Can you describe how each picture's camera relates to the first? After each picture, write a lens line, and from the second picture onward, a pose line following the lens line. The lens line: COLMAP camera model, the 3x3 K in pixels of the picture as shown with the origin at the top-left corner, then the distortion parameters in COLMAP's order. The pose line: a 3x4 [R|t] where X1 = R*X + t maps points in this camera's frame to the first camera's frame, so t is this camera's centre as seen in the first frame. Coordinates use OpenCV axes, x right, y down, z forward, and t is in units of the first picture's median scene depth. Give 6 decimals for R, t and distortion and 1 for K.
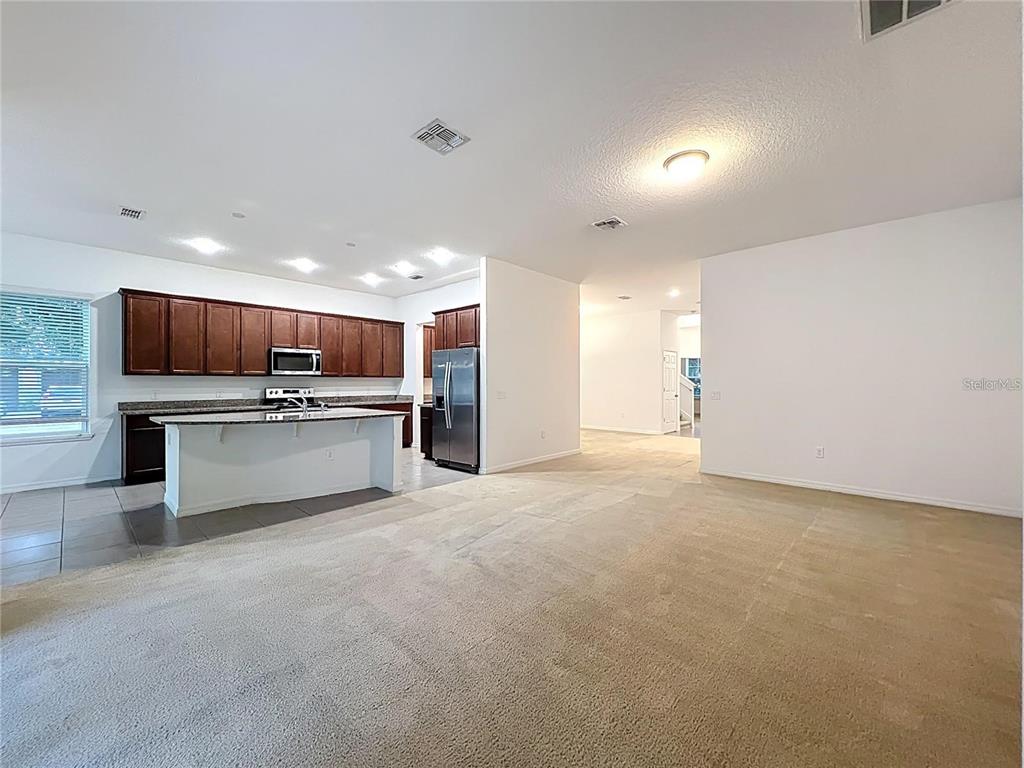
lens RADIAL K [[413.8, 0, 518.9], [0, 413.8, 383.7], [0, 0, 1]] dist [0.001842, 0.000110]
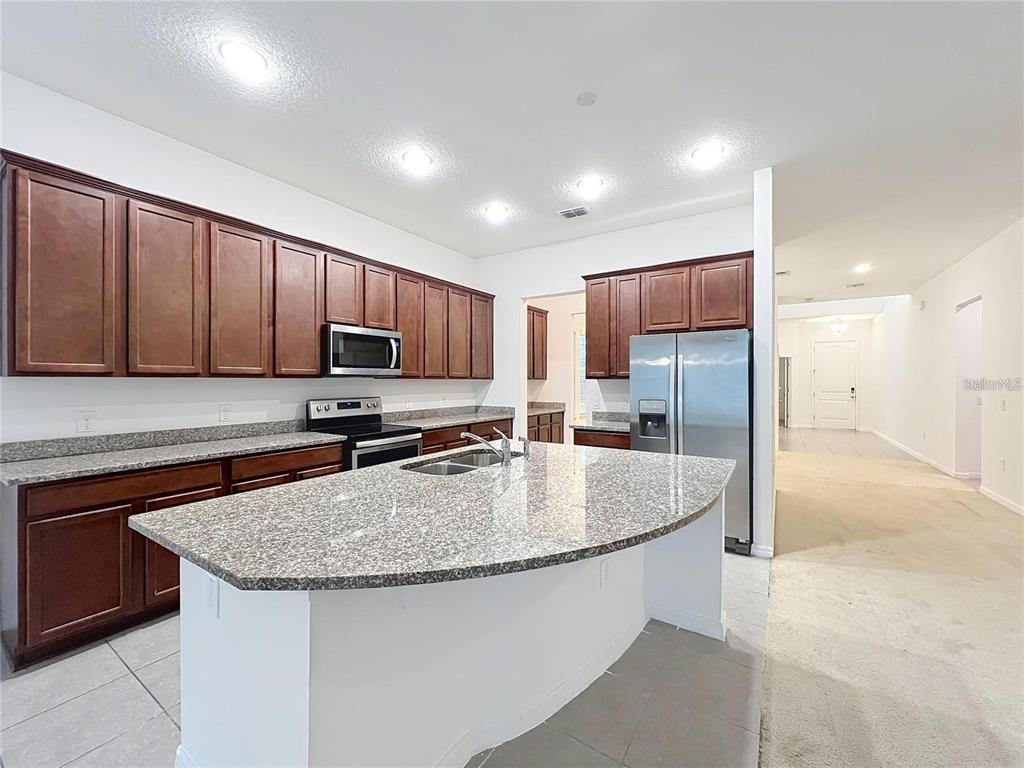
lens RADIAL K [[413.8, 0, 515.8], [0, 413.8, 379.8], [0, 0, 1]] dist [0.001842, 0.000110]
pose [[0.986540, 0.003382, 0.163486, -0.435703], [-0.002445, 0.999979, -0.005931, -0.012746], [-0.163503, 0.005452, 0.986528, 0.431257]]
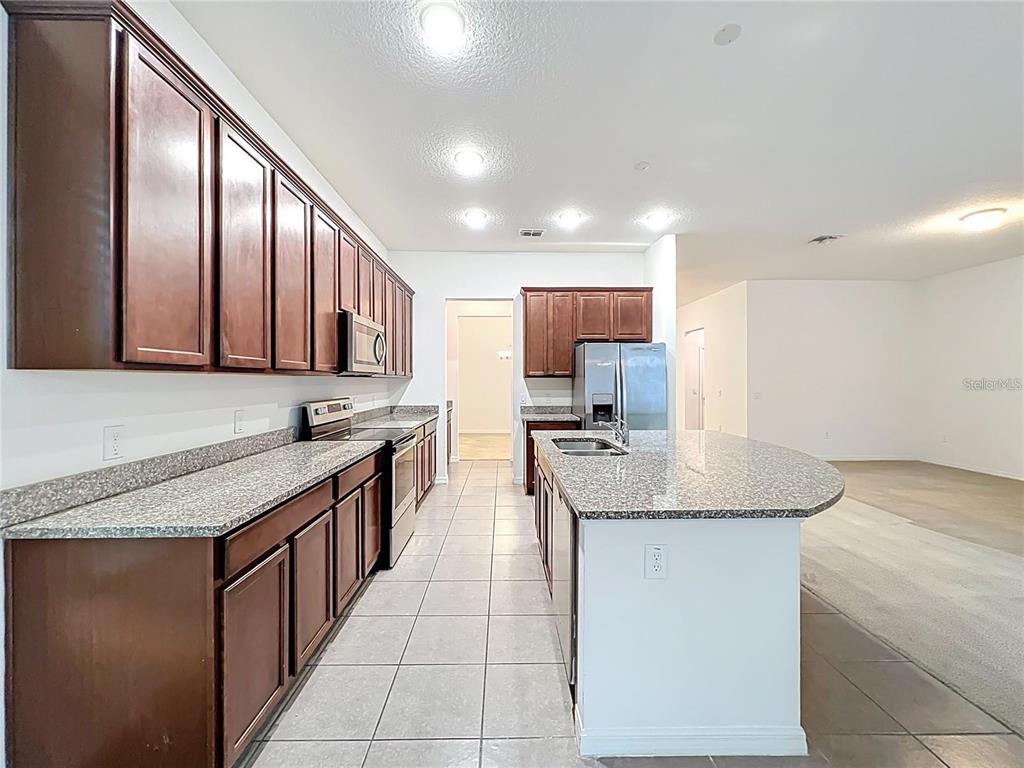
lens RADIAL K [[413.8, 0, 515.5], [0, 413.8, 376.2], [0, 0, 1]] dist [0.001842, 0.000110]
pose [[0.721934, 0.007914, 0.691917, -0.753517], [0.002940, 0.999890, -0.014504, -0.010258], [-0.691956, 0.012505, 0.721831, 0.533472]]
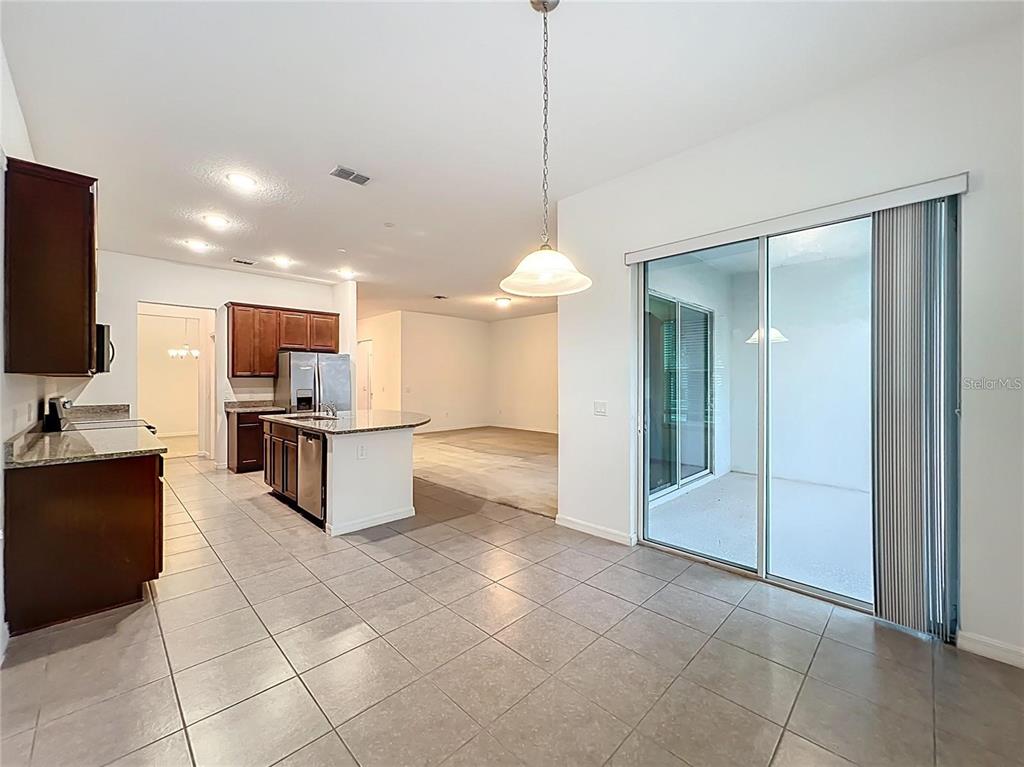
lens RADIAL K [[413.8, 0, 506.6], [0, 413.8, 381.2], [0, 0, 1]] dist [0.001842, 0.000110]
pose [[0.055353, -0.003324, 0.998461, -1.093421], [0.005801, 0.999979, 0.003008, -0.009566], [-0.998450, 0.005625, 0.055371, 0.415889]]
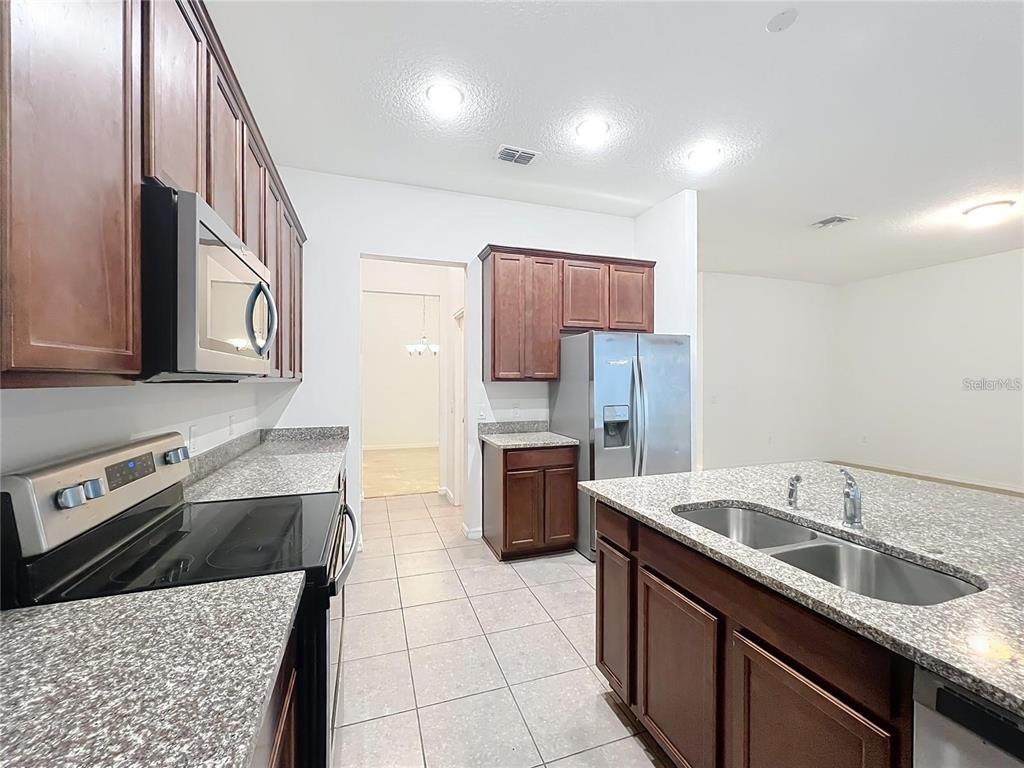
lens RADIAL K [[413.8, 0, 512.9], [0, 413.8, 381.4], [0, 0, 1]] dist [0.001842, 0.000110]
pose [[0.479621, -0.001757, 0.877474, -0.647252], [0.003608, 0.999993, 0.000030, -0.018373], [-0.877468, 0.003151, 0.479624, 0.805151]]
